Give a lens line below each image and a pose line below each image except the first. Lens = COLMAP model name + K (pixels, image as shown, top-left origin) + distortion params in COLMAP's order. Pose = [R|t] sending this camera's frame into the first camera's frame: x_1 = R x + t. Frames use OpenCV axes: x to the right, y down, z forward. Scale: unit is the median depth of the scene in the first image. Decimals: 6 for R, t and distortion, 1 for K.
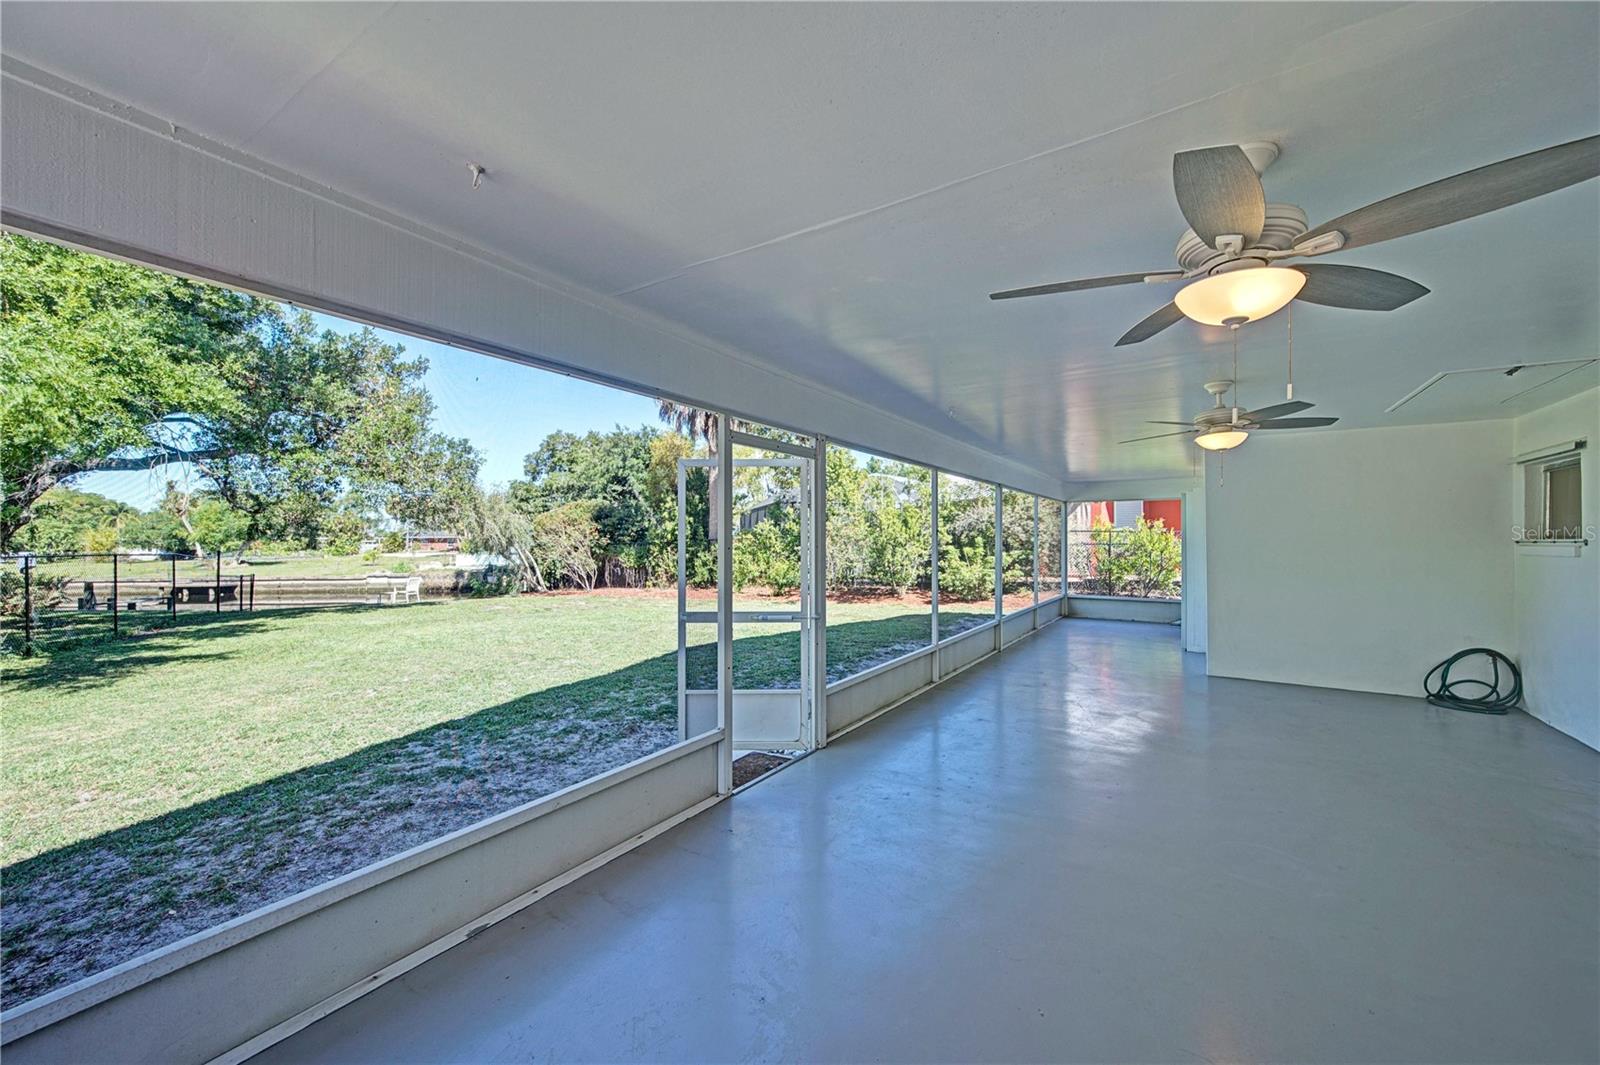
lens RADIAL K [[622.1, 0, 800.0], [0, 622.1, 532.5], [0, 0, 1]] dist [0.001877, 0.000407]
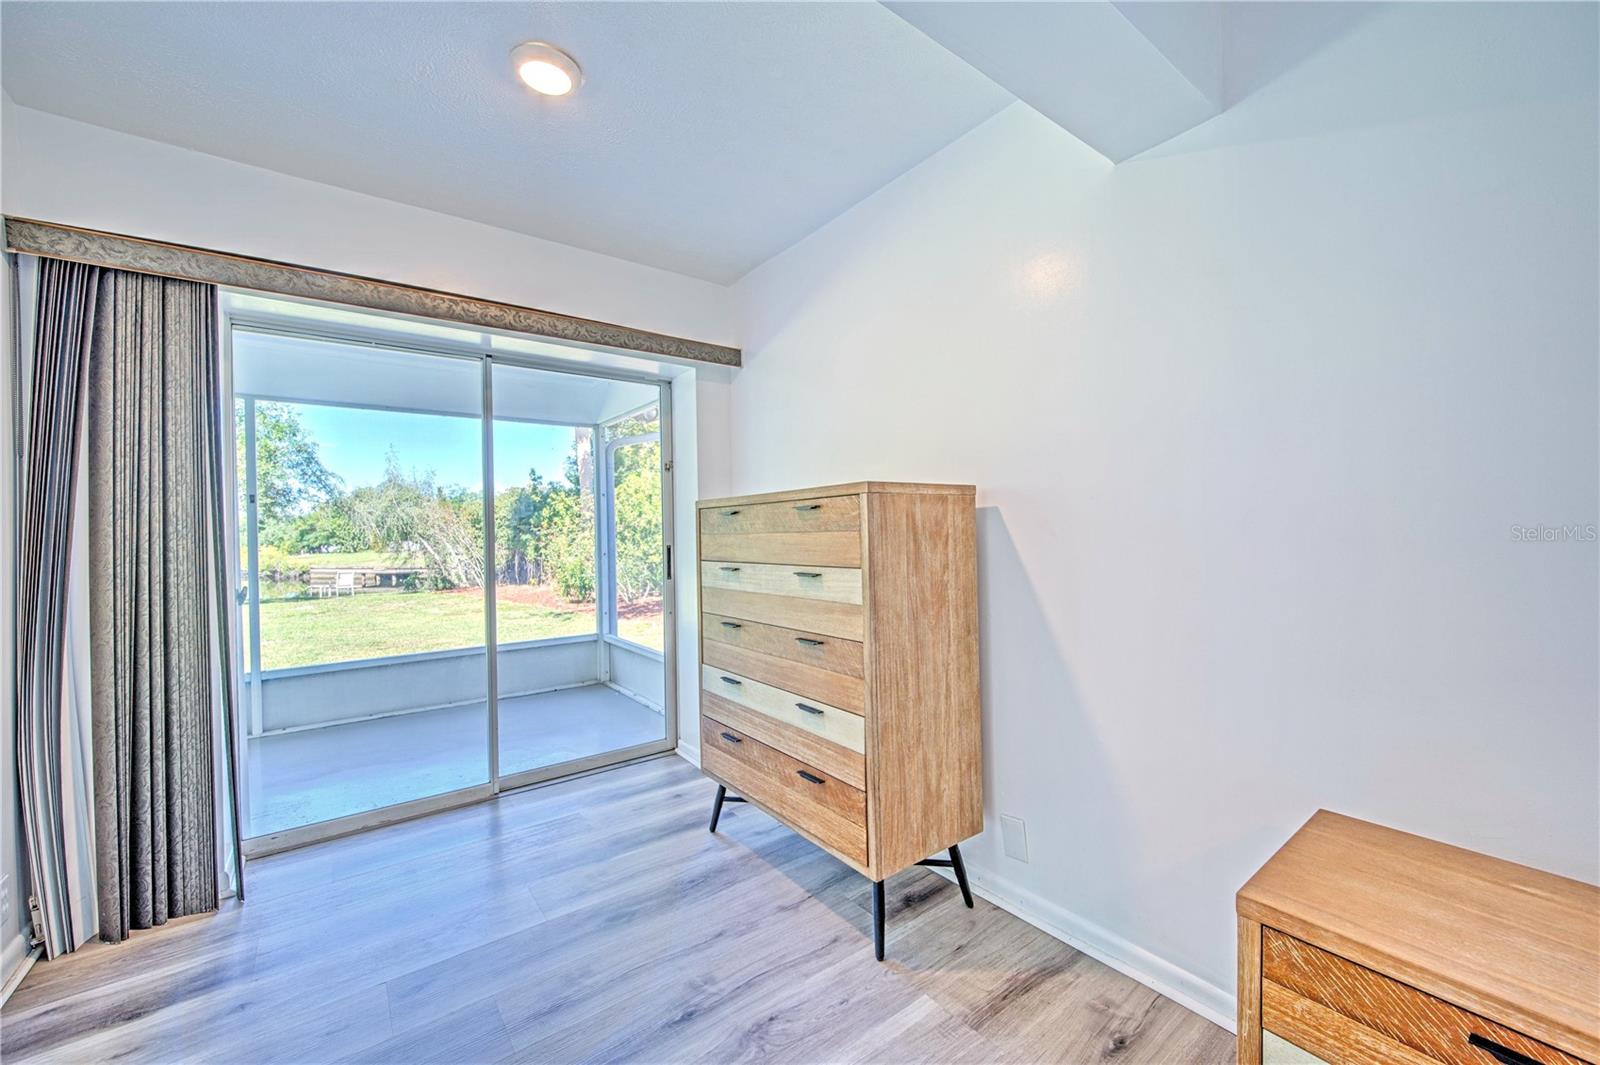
lens RADIAL K [[622.1, 0, 800.0], [0, 622.1, 532.5], [0, 0, 1]] dist [0.001877, 0.000407]
pose [[0.937055, -0.009573, -0.349050, 0.178456], [0.015692, 0.999769, 0.014709, 0.003802], [0.348828, -0.019261, 0.936989, 0.157701]]
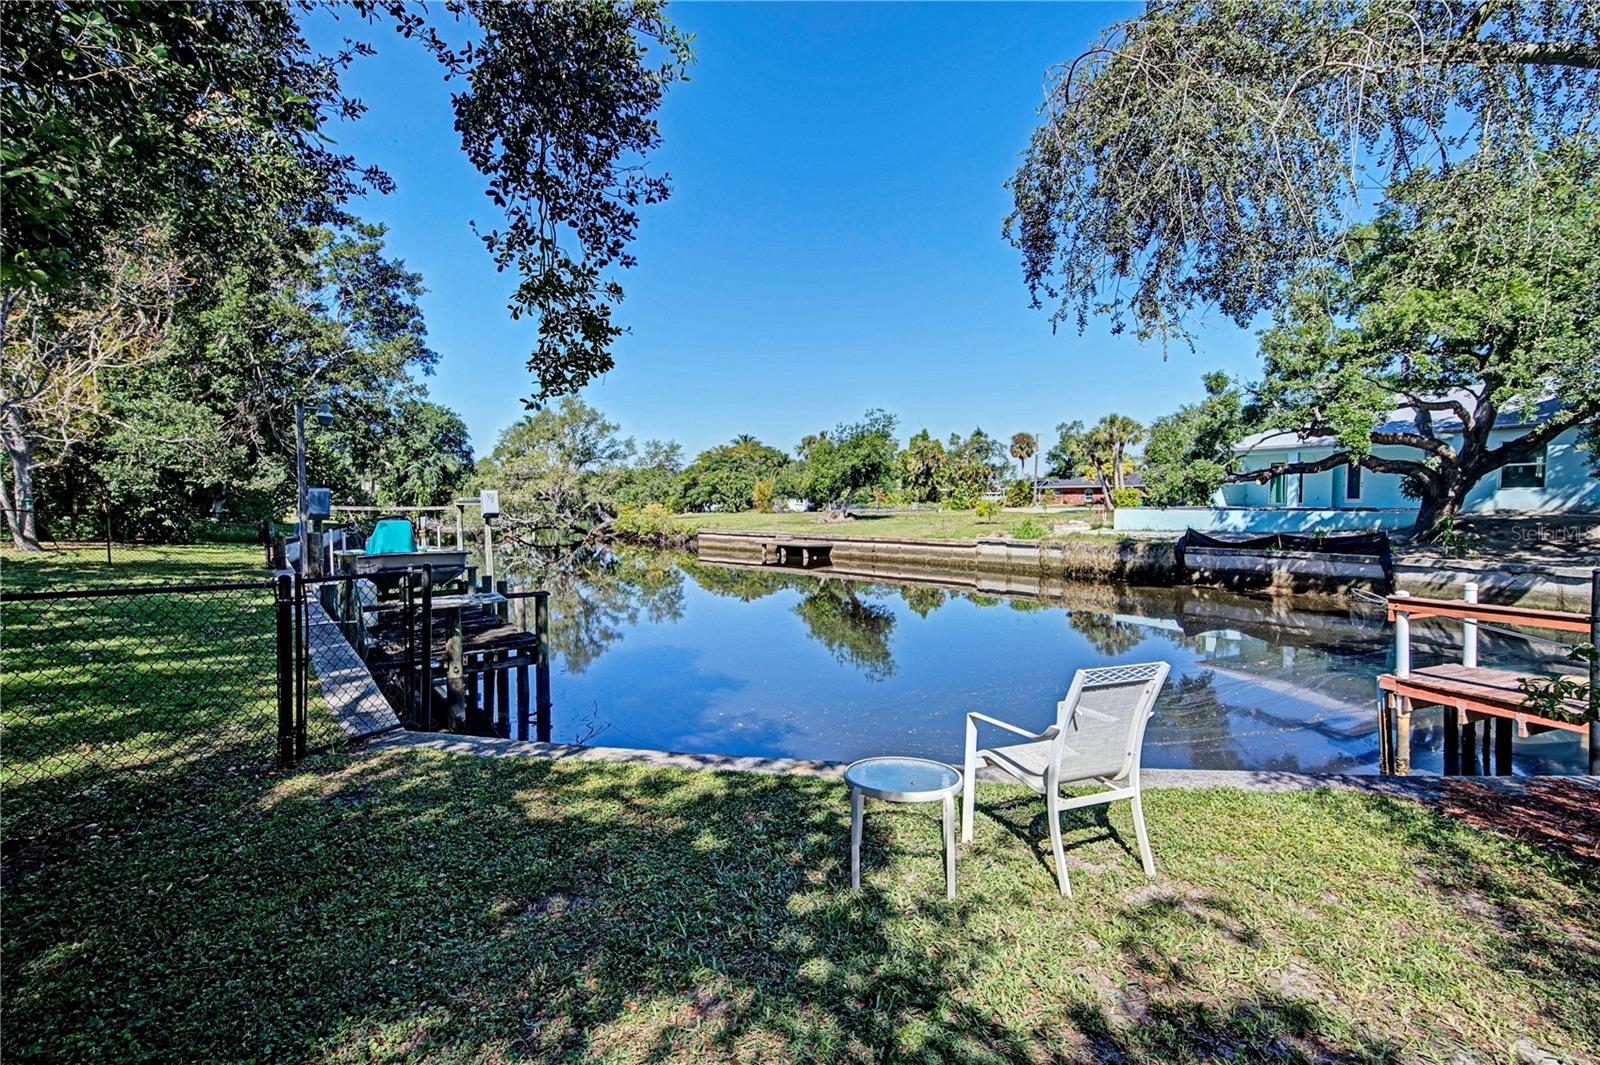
lens RADIAL K [[738.6, 0, 800.0], [0, 738.6, 532.5], [0, 0, 1]] dist [0.001547, 0.000063]
pose [[0.645570, 0.037690, -0.762771, -0.257038], [0.008738, 0.998352, 0.056725, 0.018675], [0.763651, -0.043285, 0.644176, 0.402201]]
